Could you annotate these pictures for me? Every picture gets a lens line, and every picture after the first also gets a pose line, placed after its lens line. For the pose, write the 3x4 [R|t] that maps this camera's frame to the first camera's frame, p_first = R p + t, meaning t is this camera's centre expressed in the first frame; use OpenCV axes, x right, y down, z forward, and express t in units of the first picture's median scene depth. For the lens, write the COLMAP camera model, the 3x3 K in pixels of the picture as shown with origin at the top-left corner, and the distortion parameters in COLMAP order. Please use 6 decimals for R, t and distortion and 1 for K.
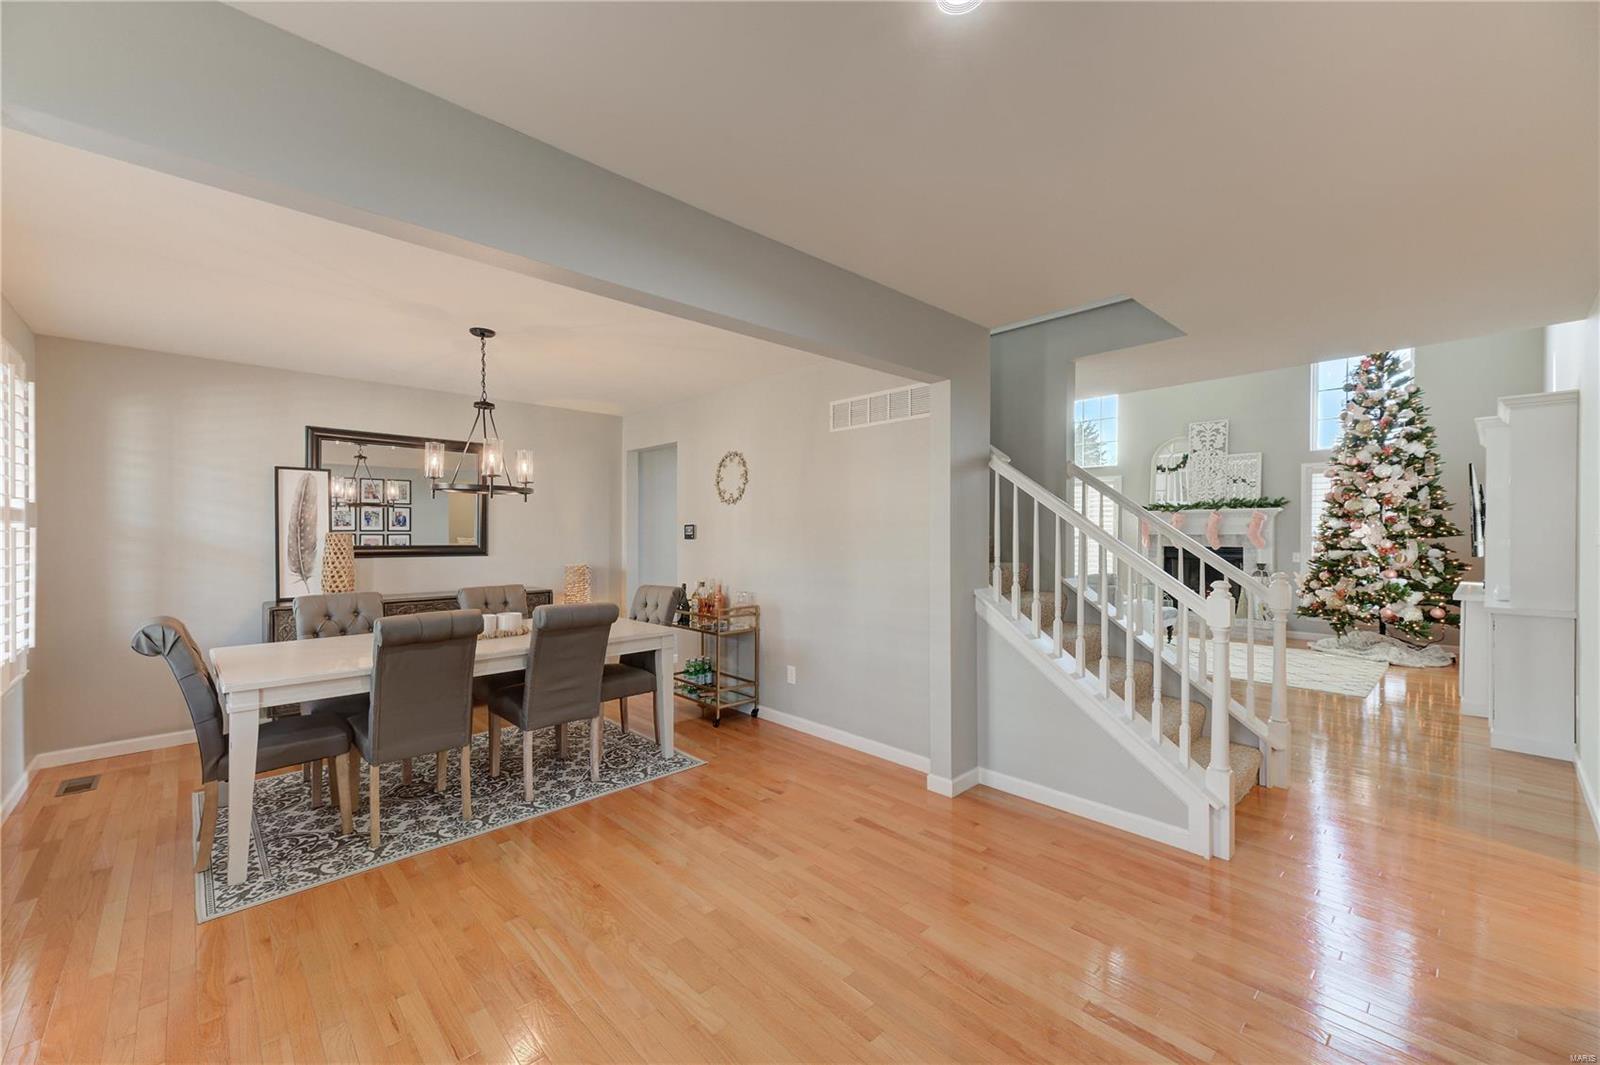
lens RADIAL K [[620.9, 0, 804.7], [0, 620.9, 535.5], [0, 0, 1]] dist [0.017249, 0.000031]
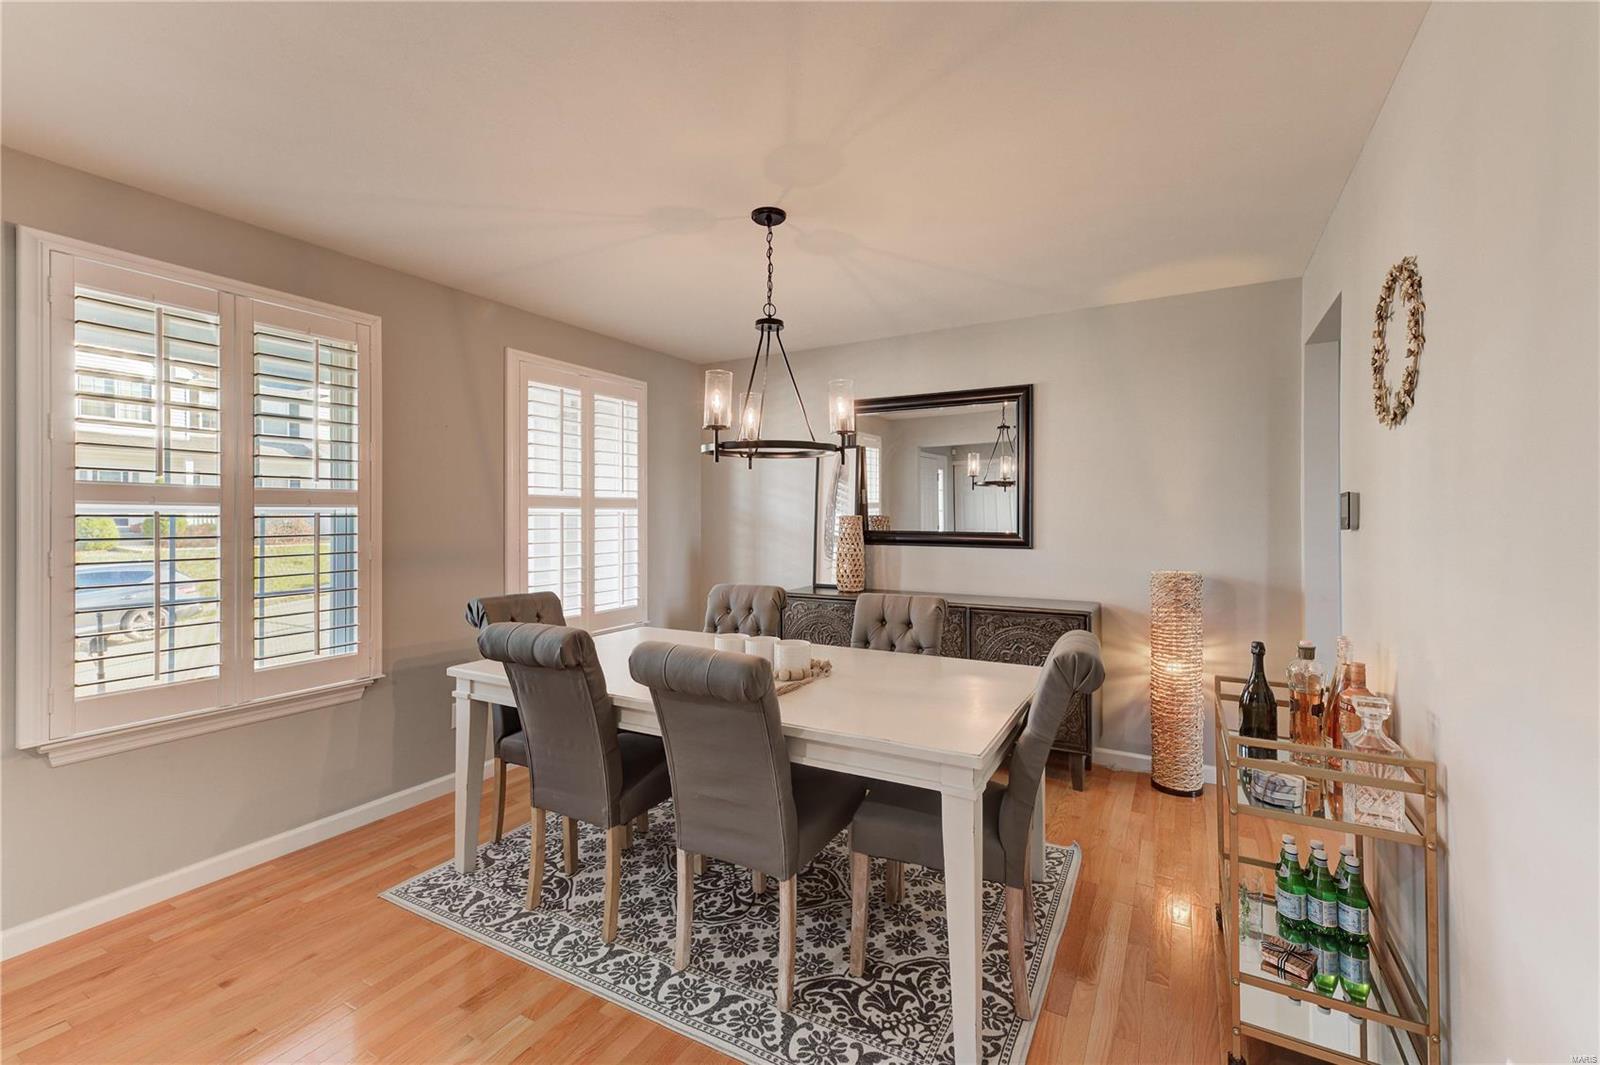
lens RADIAL K [[683.2, 0, 798.8], [0, 683.2, 513.5], [0, 0, 1]] dist [0.023665, 0.000059]
pose [[0.291018, -0.002781, -0.956714, 0.209303], [-0.004732, 0.999979, -0.004346, -0.002947], [0.956706, 0.005792, 0.290999, 0.874467]]
